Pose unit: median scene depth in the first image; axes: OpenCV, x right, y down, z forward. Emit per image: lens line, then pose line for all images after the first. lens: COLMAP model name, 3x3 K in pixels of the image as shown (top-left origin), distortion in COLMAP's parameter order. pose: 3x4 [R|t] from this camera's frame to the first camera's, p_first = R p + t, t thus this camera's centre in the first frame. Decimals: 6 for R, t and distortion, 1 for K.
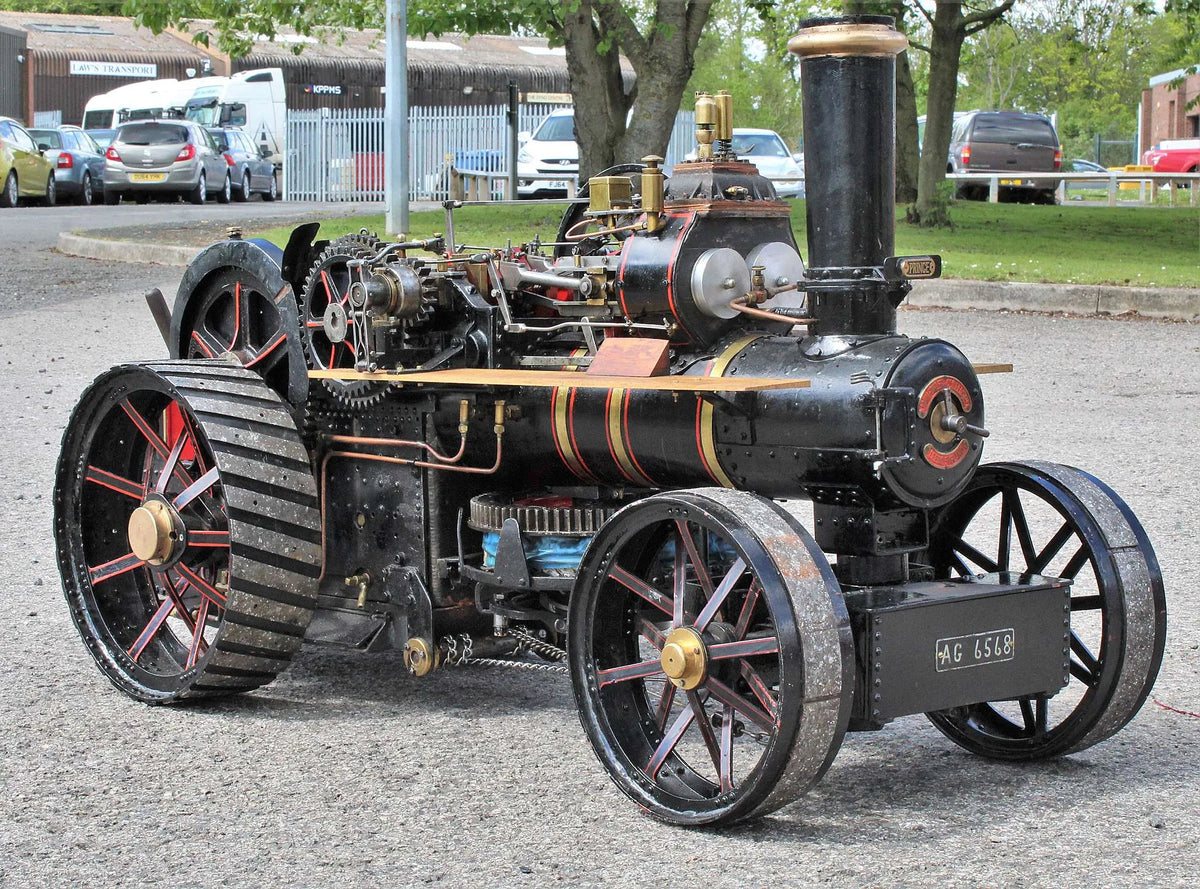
lens RADIAL K [[2793.8, 0, 565.9], [0, 2793.8, 412.1], [0, 0, 1]] dist [-0.013495, 0.397281]
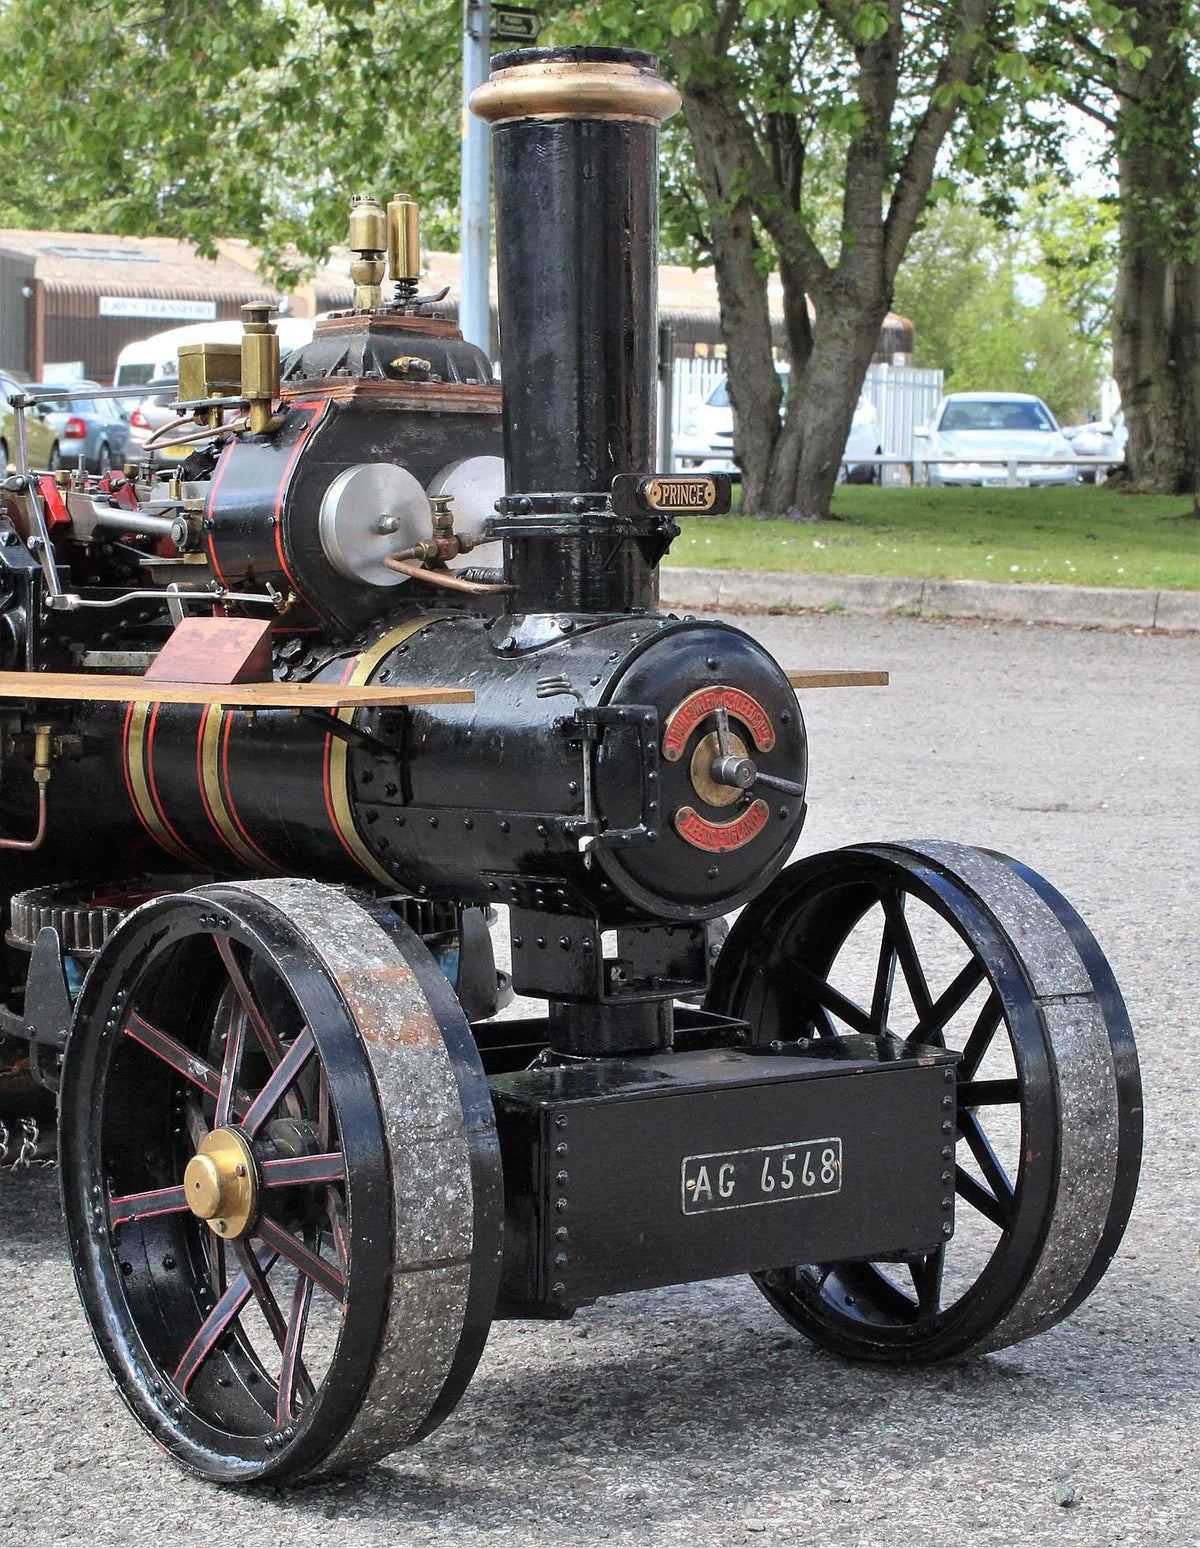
lens RADIAL K [[3720.6, 0, 600.0], [0, 3720.6, 774.0], [0, 0, 1]] dist [-0.004356, 0.293779]
pose [[0.998510, 0.013891, -0.052780, 0.144616], [-0.013950, 0.999902, -0.000750, 0.005308], [0.052764, 0.001485, 0.998606, 0.240530]]
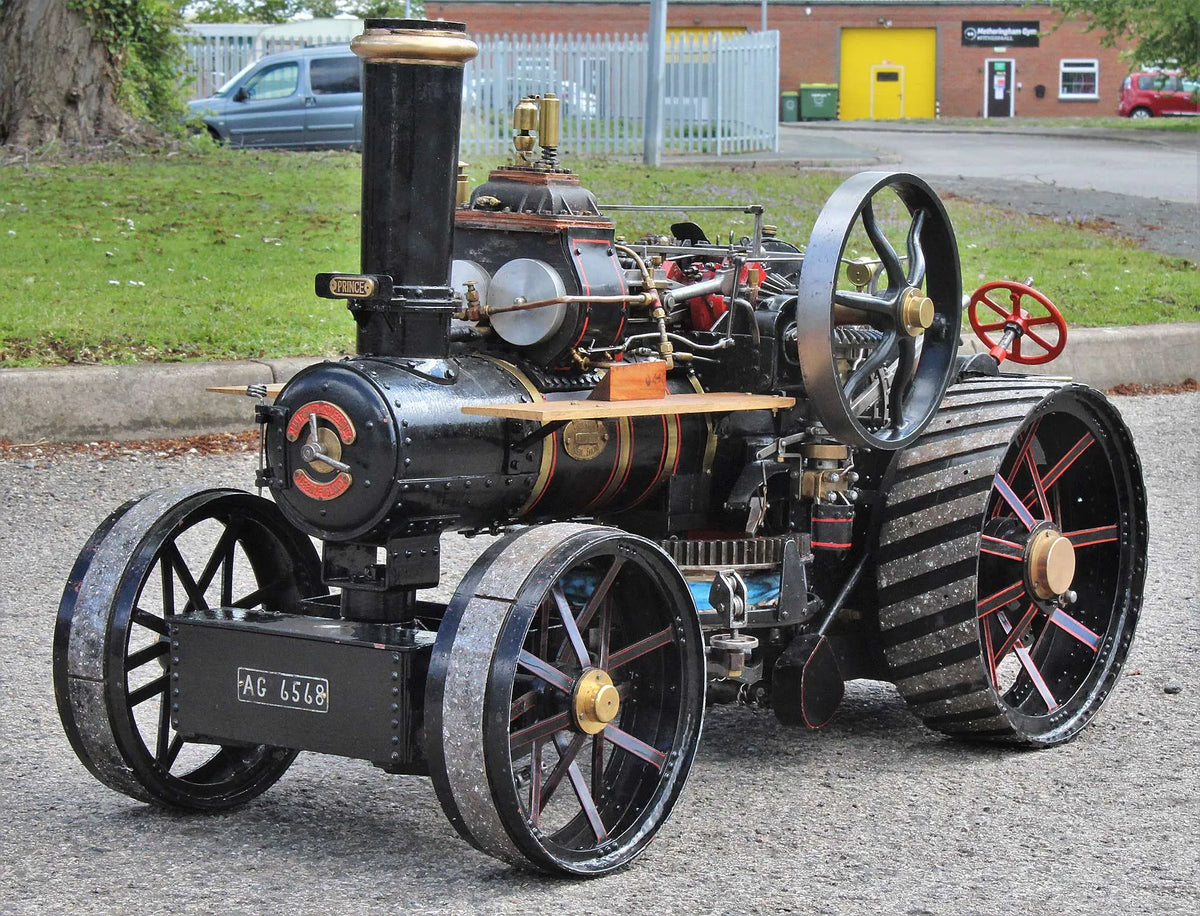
lens RADIAL K [[3799.3, 0, 600.0], [0, 3799.3, 458.0], [0, 0, 1]] dist [0.116085, -0.997889]
pose [[0.240347, 0.101819, -0.965332, 1.338451], [-0.098201, 0.991932, 0.080174, -0.101527], [0.965707, 0.075527, 0.248407, 0.738642]]
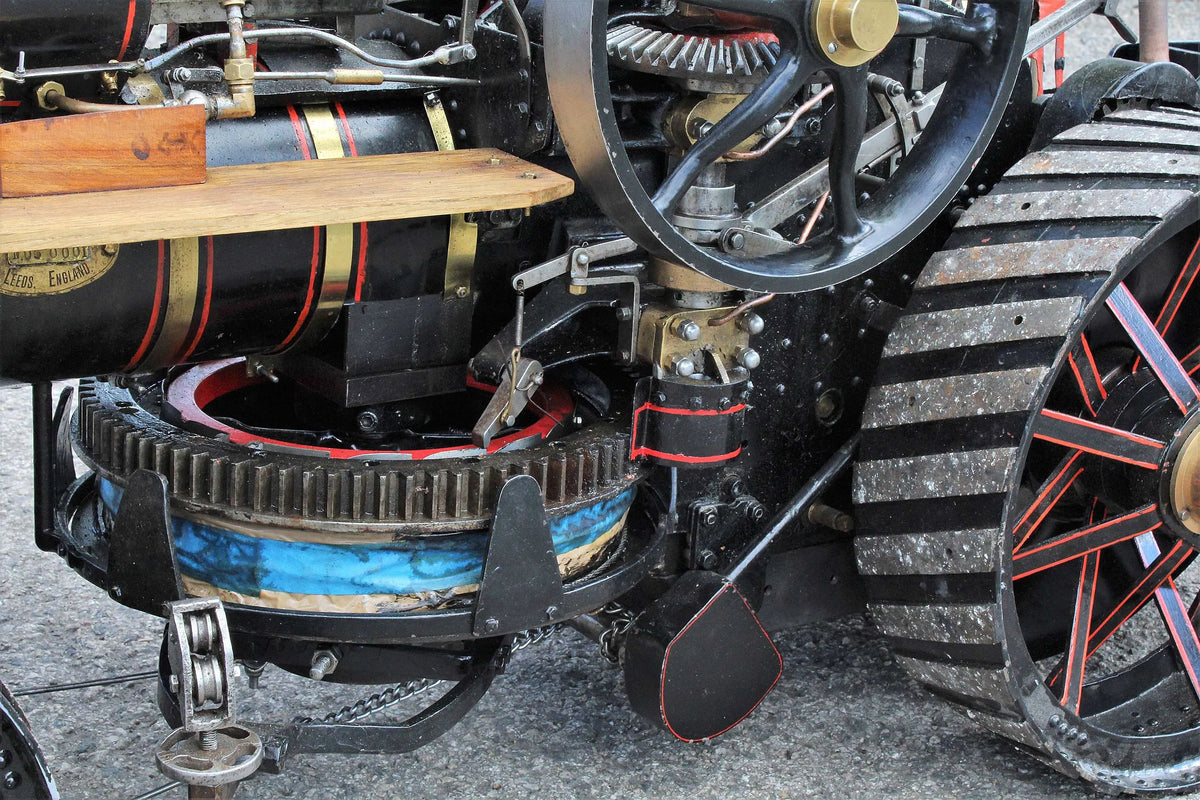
lens RADIAL K [[2296.9, 0, 600.0], [0, 2296.9, 400.0], [0, 0, 1]] dist [0.001558, 0.172875]
pose [[-0.132153, 0.312409, -0.940711, 0.431899], [-0.119187, 0.937140, 0.327967, -0.115998], [0.984038, 0.155462, -0.086610, 1.184302]]
